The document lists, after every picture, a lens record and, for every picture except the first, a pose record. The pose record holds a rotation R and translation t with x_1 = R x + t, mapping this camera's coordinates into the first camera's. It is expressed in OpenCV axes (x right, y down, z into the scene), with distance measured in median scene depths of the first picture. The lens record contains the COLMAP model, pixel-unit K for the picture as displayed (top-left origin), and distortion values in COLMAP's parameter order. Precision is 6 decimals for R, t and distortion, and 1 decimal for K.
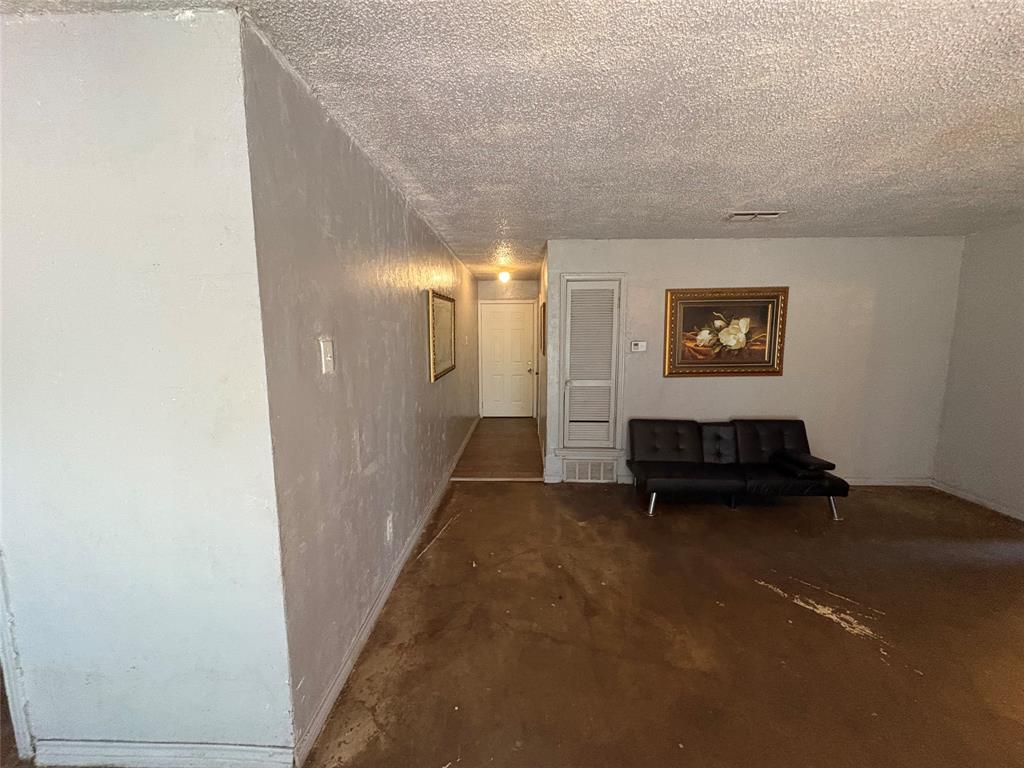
lens RADIAL K [[408.1, 0, 513.3], [0, 408.1, 384.2], [0, 0, 1]] dist [0.004014, 0.000382]
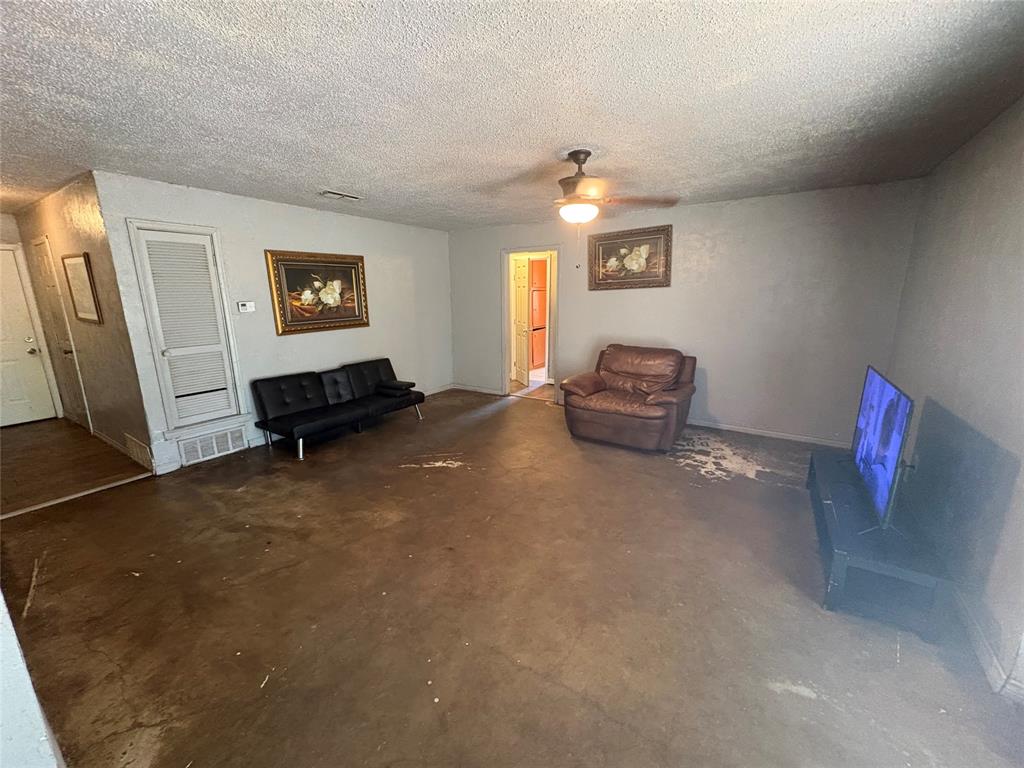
lens RADIAL K [[408.1, 0, 510.4], [0, 408.1, 384.0], [0, 0, 1]] dist [0.004014, 0.000382]
pose [[0.524203, -0.189500, 0.830241, -0.222007], [0.116307, 0.981723, 0.150641, 0.016679], [-0.843613, 0.017596, 0.536663, -0.069126]]
